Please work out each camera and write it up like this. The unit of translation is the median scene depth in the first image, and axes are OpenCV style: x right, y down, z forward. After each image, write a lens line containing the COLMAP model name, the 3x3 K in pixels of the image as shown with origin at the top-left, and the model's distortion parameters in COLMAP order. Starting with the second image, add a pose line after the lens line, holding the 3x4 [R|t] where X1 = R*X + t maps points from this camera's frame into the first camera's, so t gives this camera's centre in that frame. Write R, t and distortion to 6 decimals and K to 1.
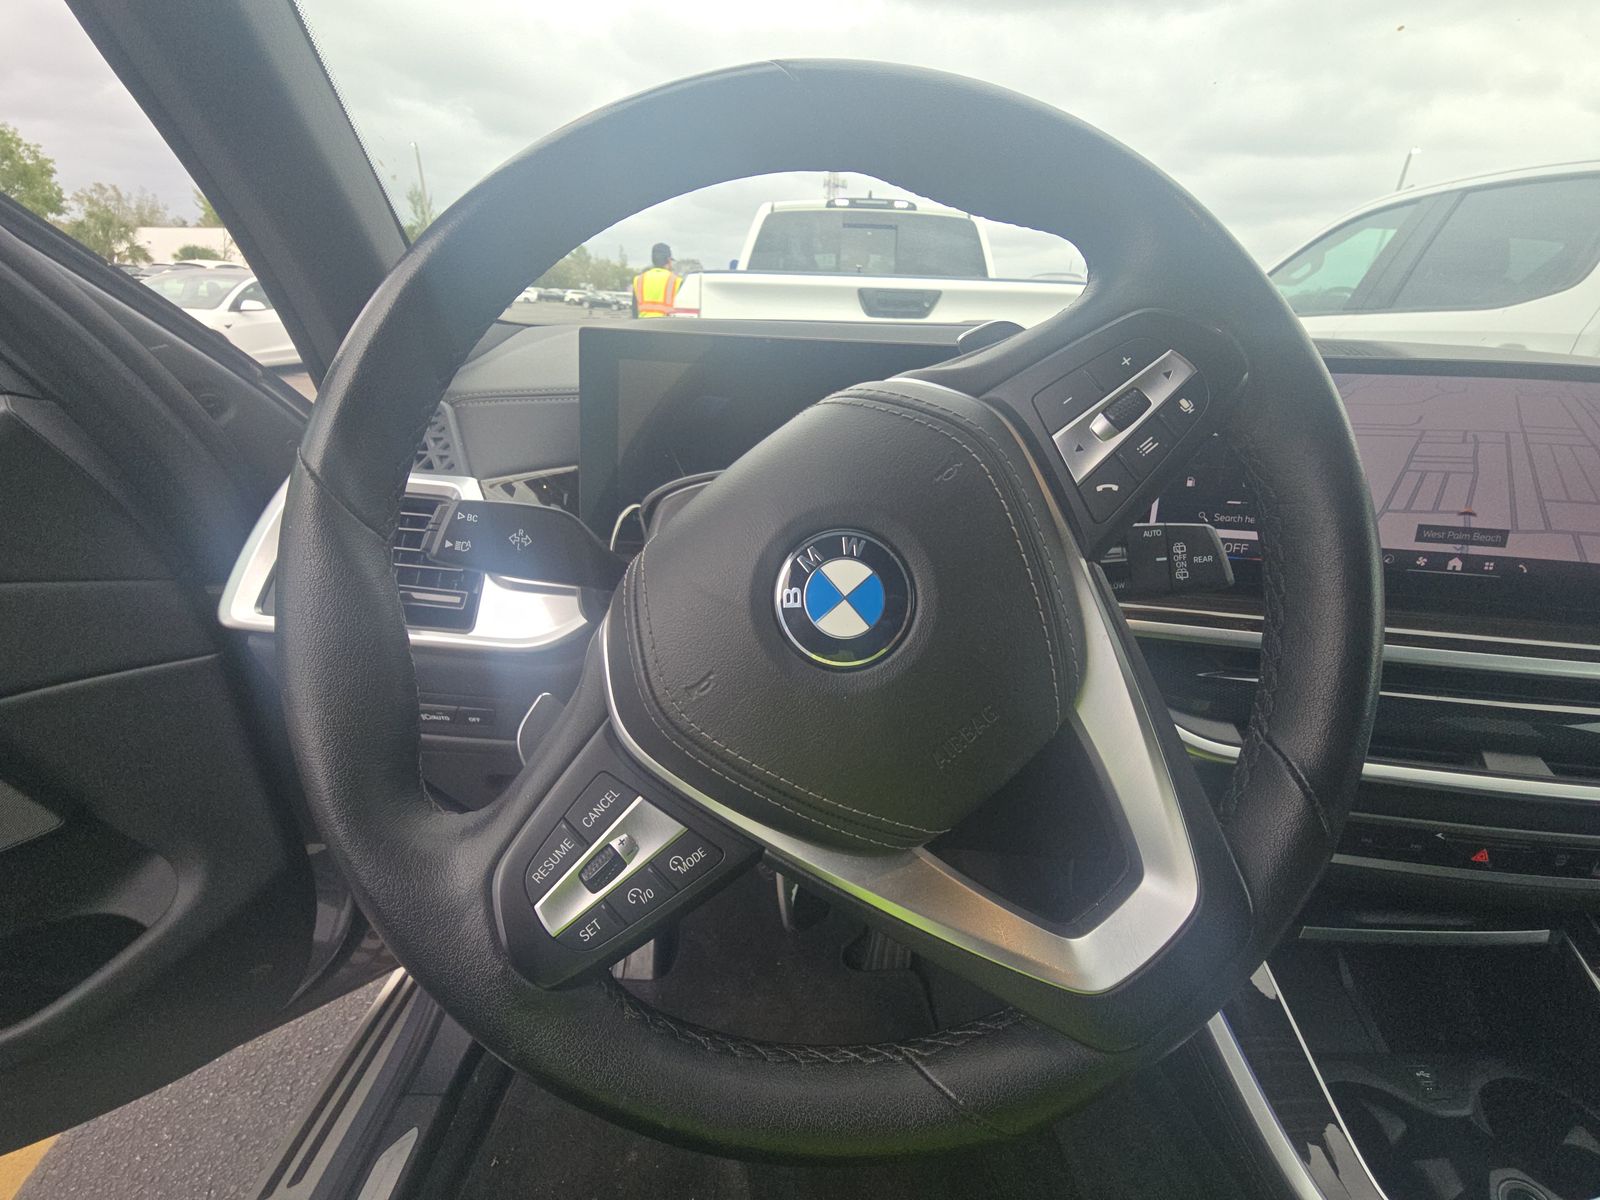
lens RADIAL K [[644.3, 0, 799.0], [0, 644.3, 599.8], [0, 0, 1]] dist [-0.003441, -0.002709]
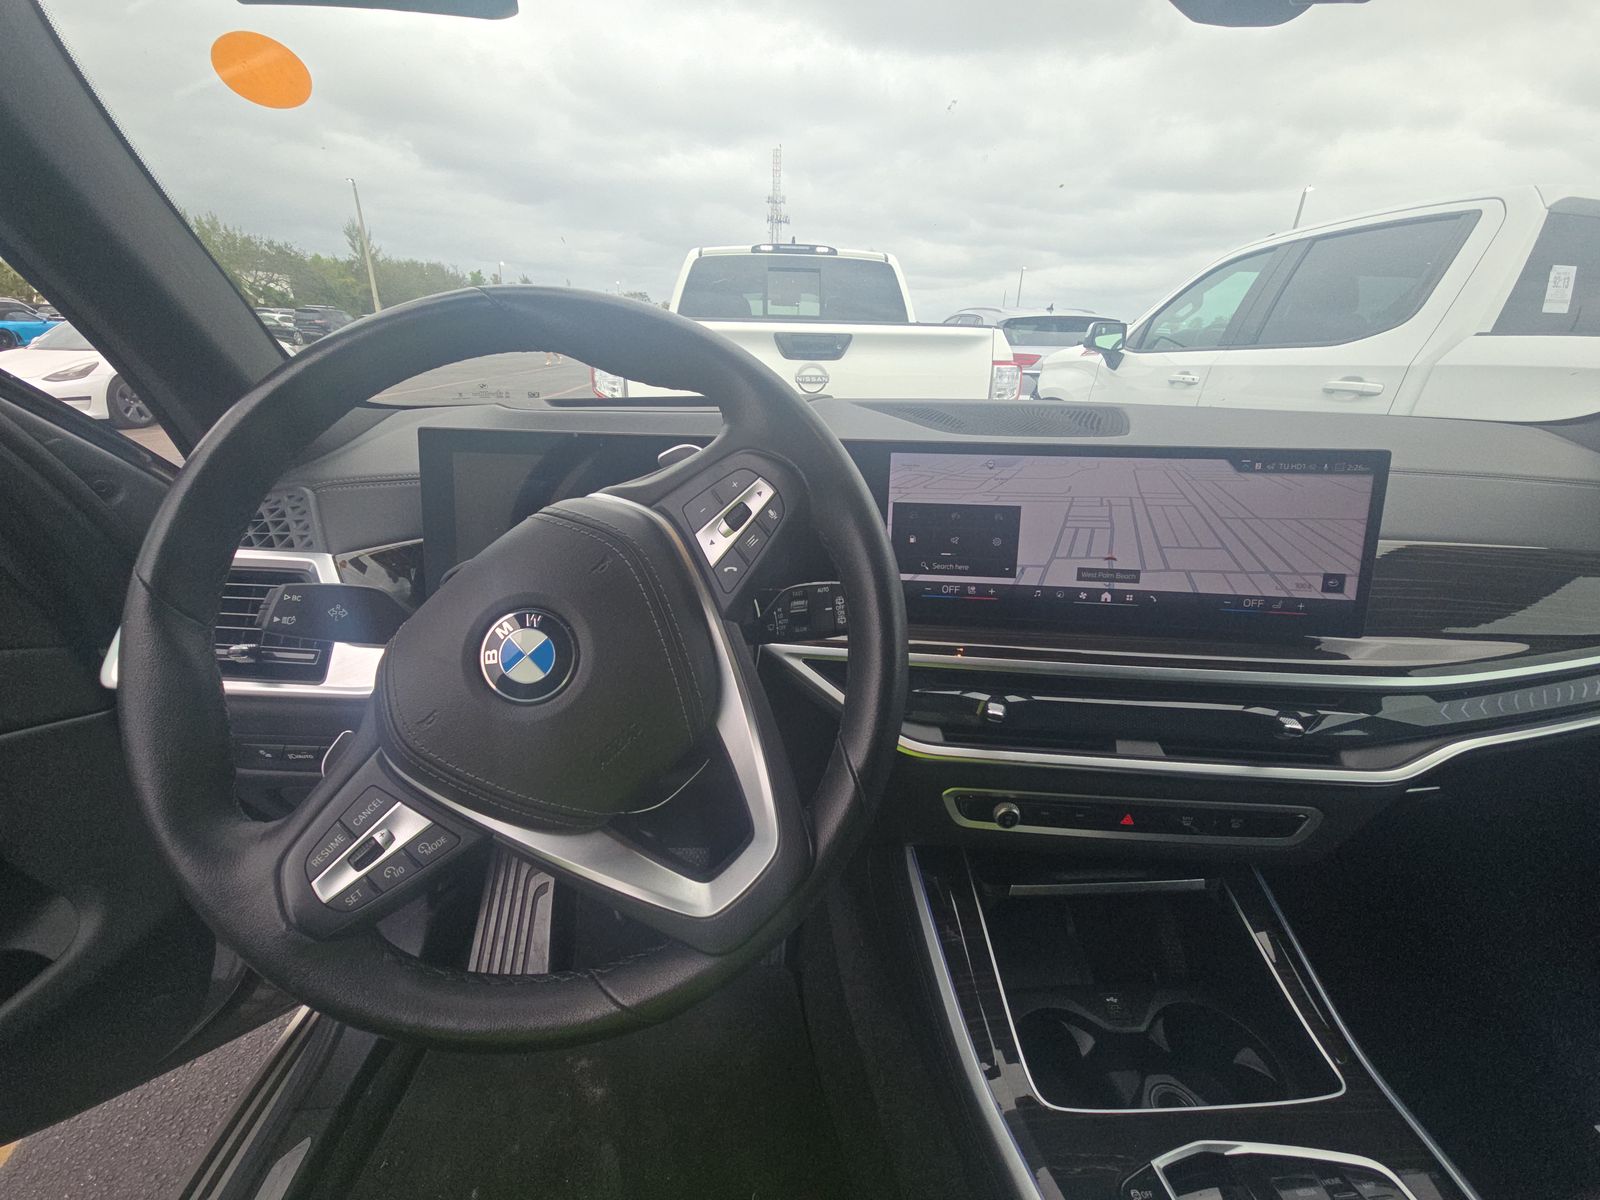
lens RADIAL K [[644.3, 0, 808.0], [0, 644.3, 601.2], [0, 0, 1]] dist [-0.003441, -0.002709]
pose [[0.997056, -0.037625, 0.066814, 0.337402], [0.039827, 0.998696, -0.031930, -0.030114], [-0.065525, 0.034497, 0.997254, -0.279126]]
